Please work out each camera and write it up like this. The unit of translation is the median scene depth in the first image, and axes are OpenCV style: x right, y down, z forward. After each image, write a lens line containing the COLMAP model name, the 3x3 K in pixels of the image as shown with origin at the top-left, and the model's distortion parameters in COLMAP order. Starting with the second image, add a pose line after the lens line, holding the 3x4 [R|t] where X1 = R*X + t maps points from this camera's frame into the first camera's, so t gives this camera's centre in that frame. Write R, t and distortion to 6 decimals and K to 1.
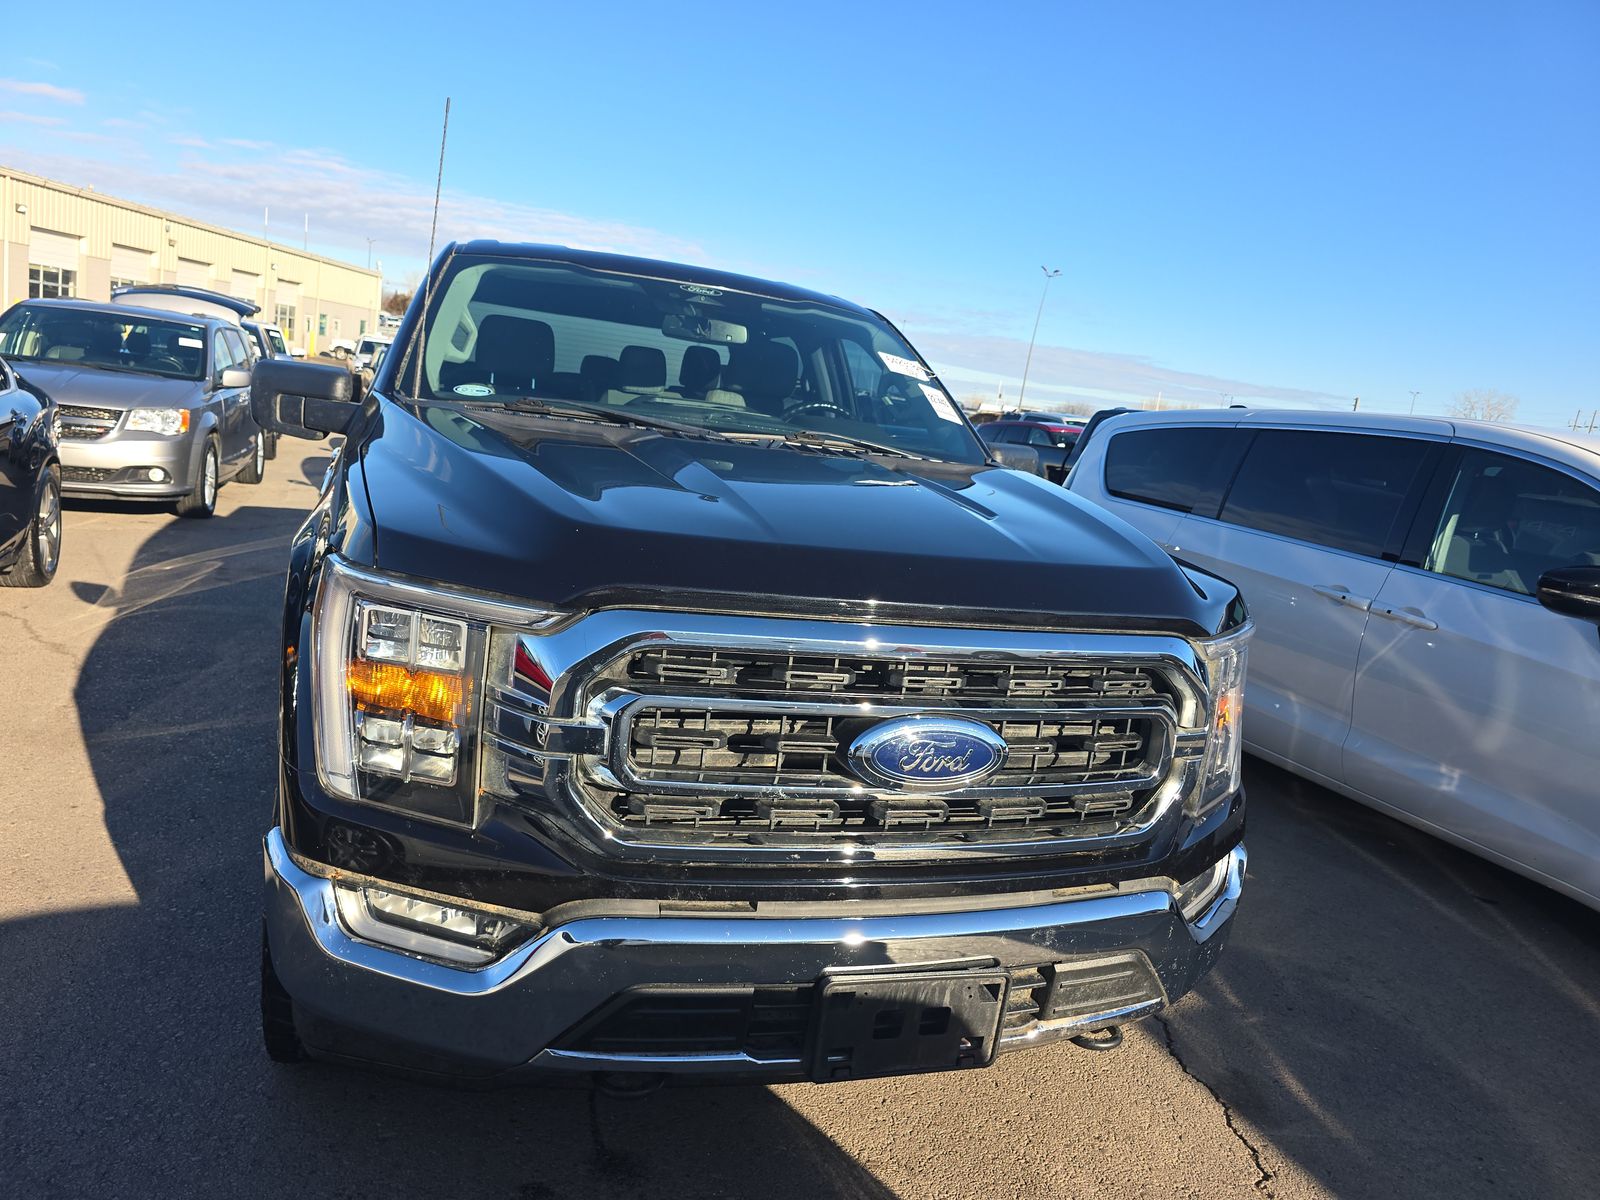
lens RADIAL K [[1060.0, 0, 789.4], [0, 1060.0, 587.4], [0, 0, 1]] dist [0.047250, -0.032015]
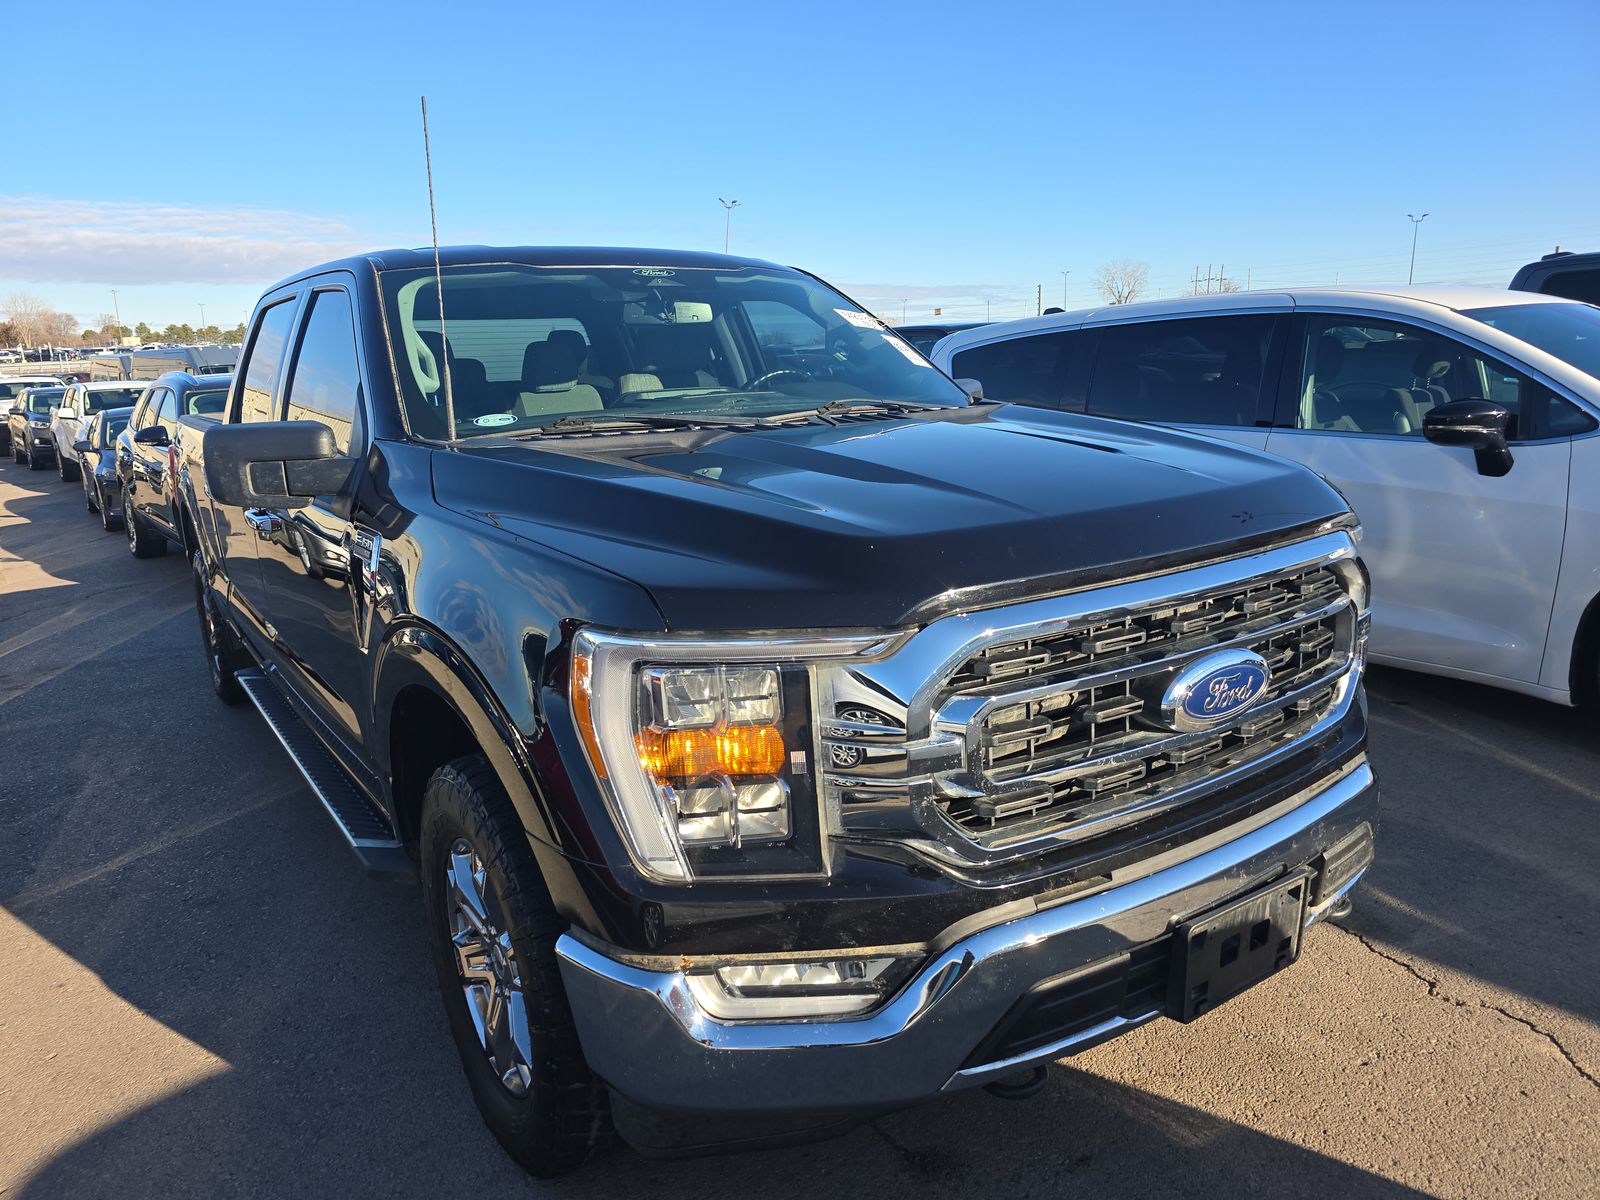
lens RADIAL K [[1060.0, 0, 788.5], [0, 1060.0, 592.2], [0, 0, 1]] dist [0.047250, -0.032015]
pose [[0.951994, -0.211653, 0.221156, -0.392656], [0.199934, 0.976983, 0.074361, -0.079675], [-0.231805, -0.026574, 0.972399, 0.075147]]
